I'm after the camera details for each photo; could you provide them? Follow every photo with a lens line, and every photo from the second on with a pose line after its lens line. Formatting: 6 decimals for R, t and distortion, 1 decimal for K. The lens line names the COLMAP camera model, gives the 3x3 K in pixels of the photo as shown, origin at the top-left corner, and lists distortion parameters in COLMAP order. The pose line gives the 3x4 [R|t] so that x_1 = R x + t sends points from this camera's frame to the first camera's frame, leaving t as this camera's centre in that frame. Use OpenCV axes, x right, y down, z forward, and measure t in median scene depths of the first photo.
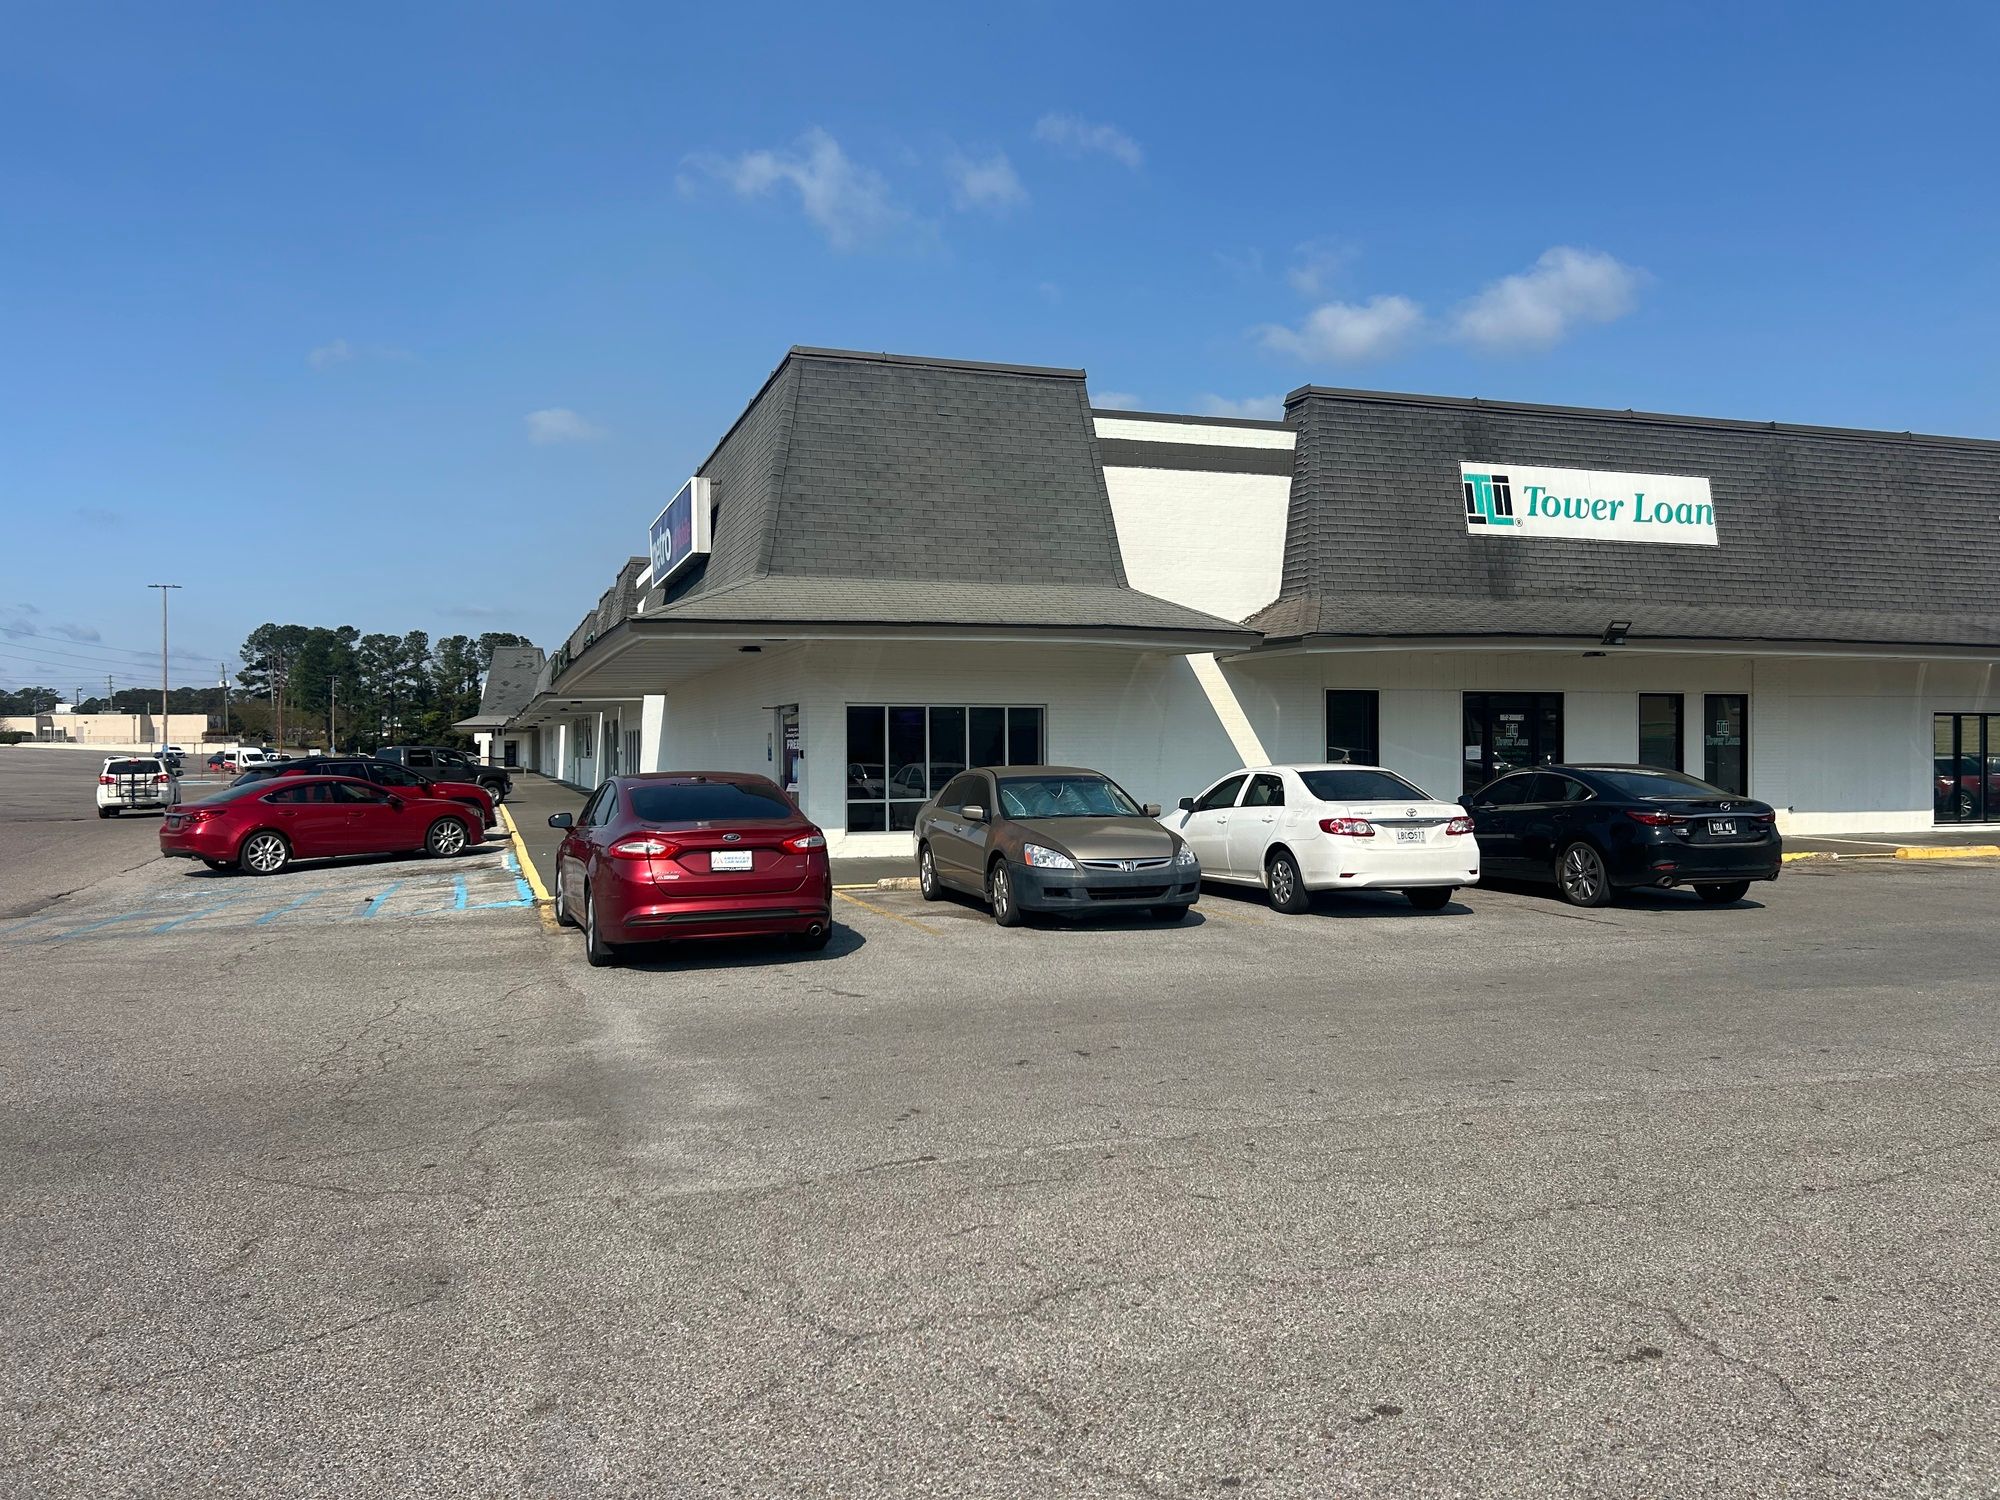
lens RADIAL K [[1526.8, 0, 1005.1], [0, 1526.8, 747.6], [0, 0, 1]] dist [0.034429, -0.007900]
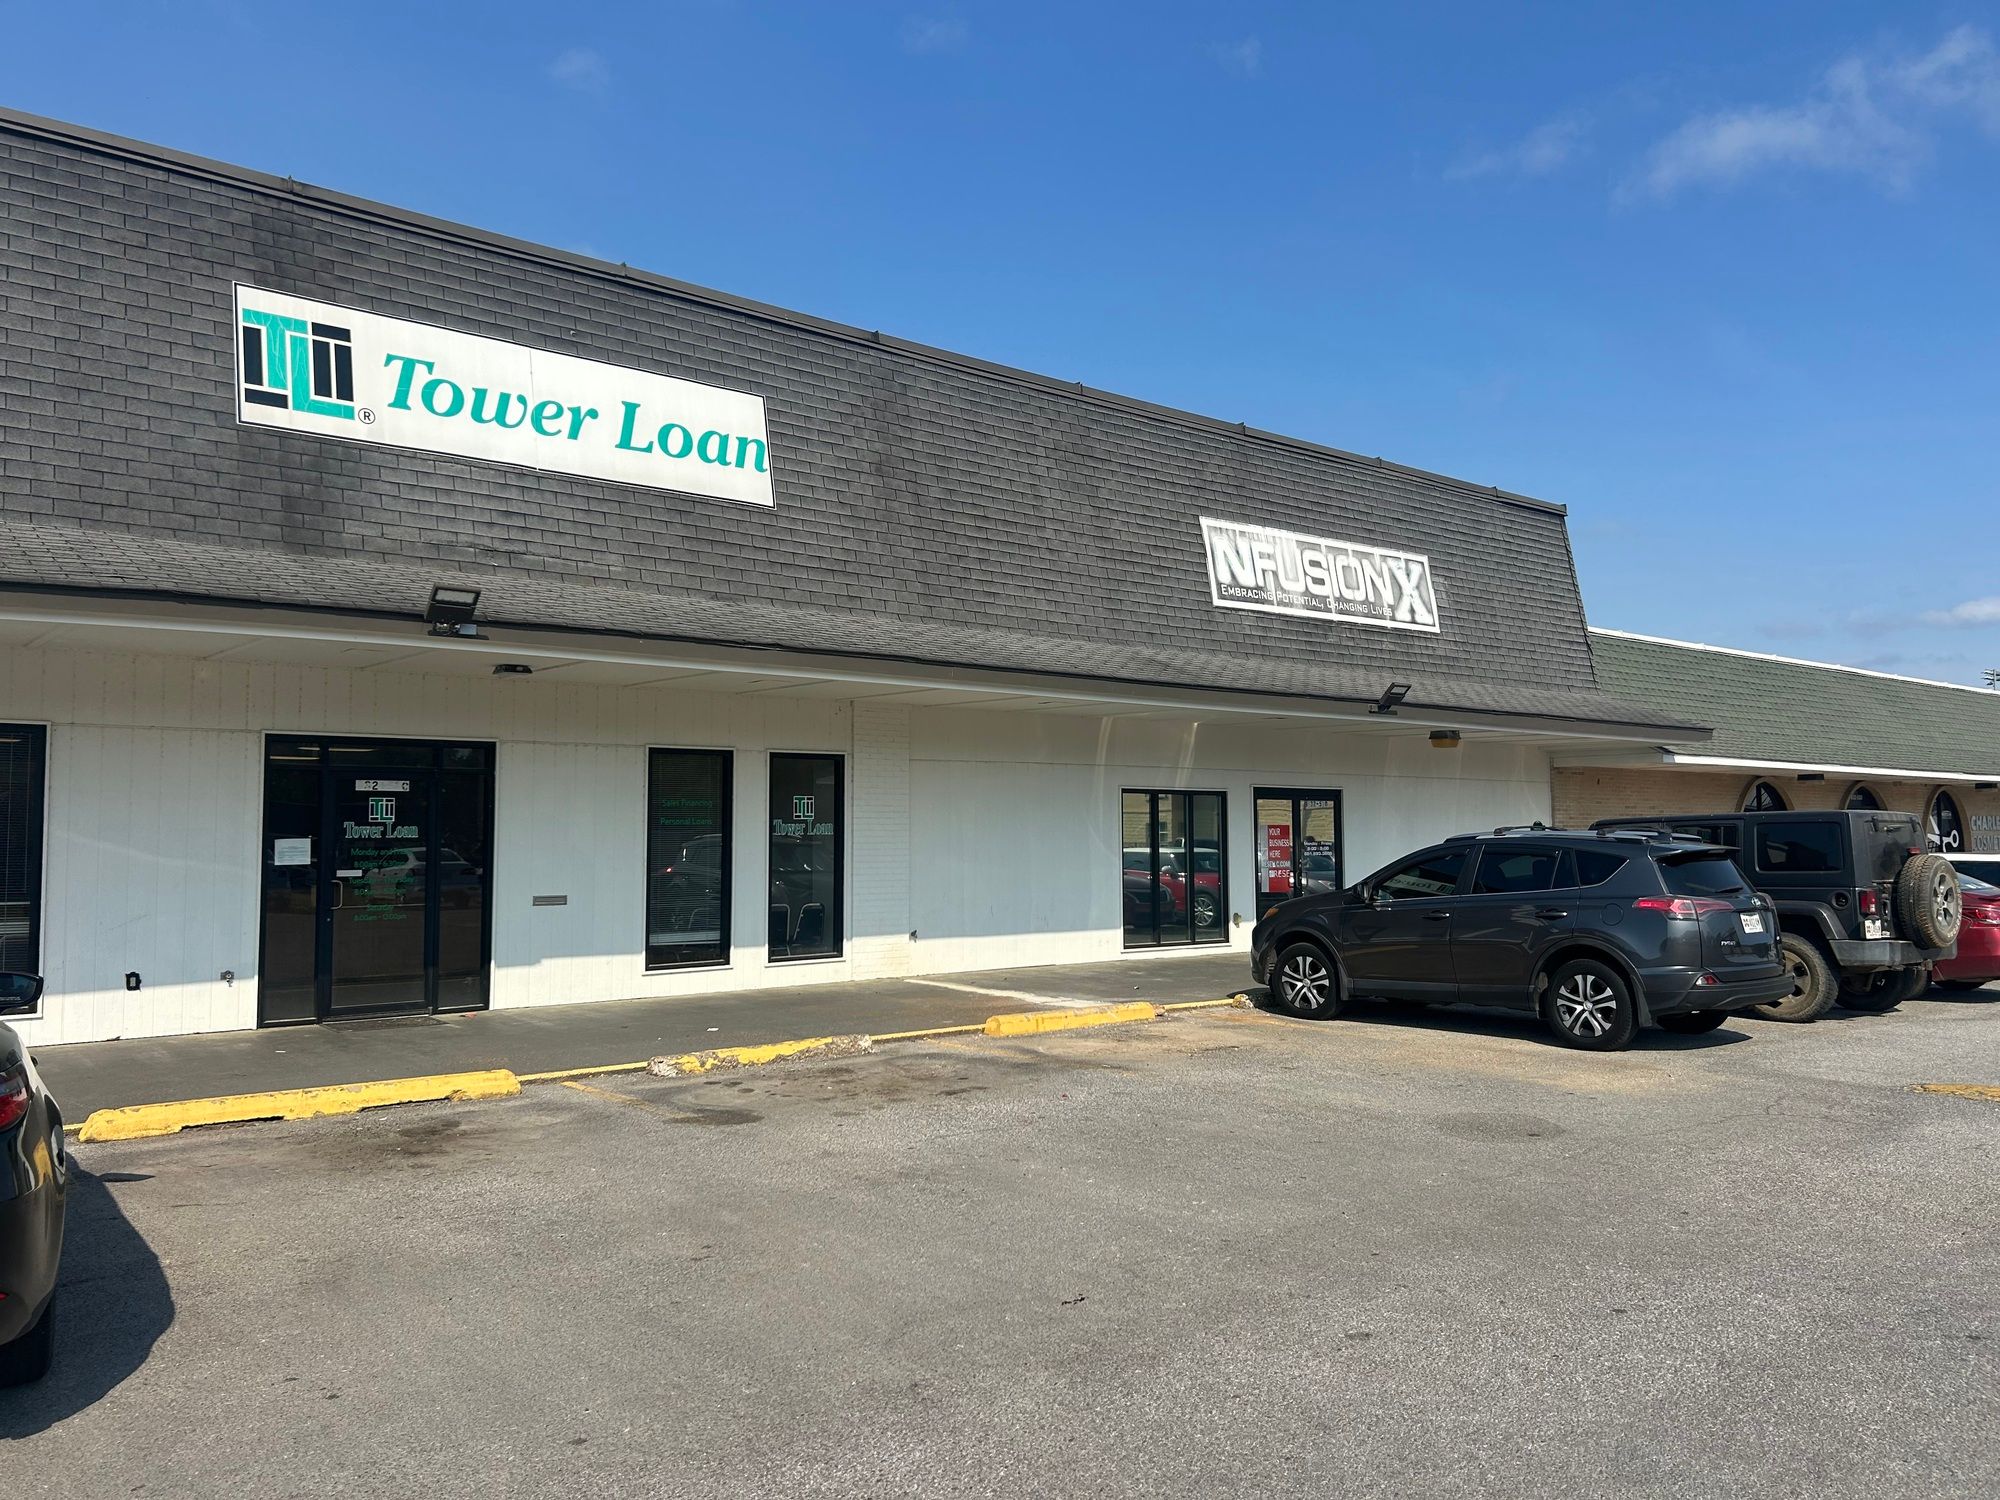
lens RADIAL K [[1526.8, 0, 1001.4], [0, 1526.8, 754.4], [0, 0, 1]] dist [0.034429, -0.007900]
pose [[0.933956, 0.018141, 0.356926, 0.342479], [0.000701, 0.998616, -0.052588, -0.002043], [-0.357386, 0.049365, 0.932651, 0.420129]]
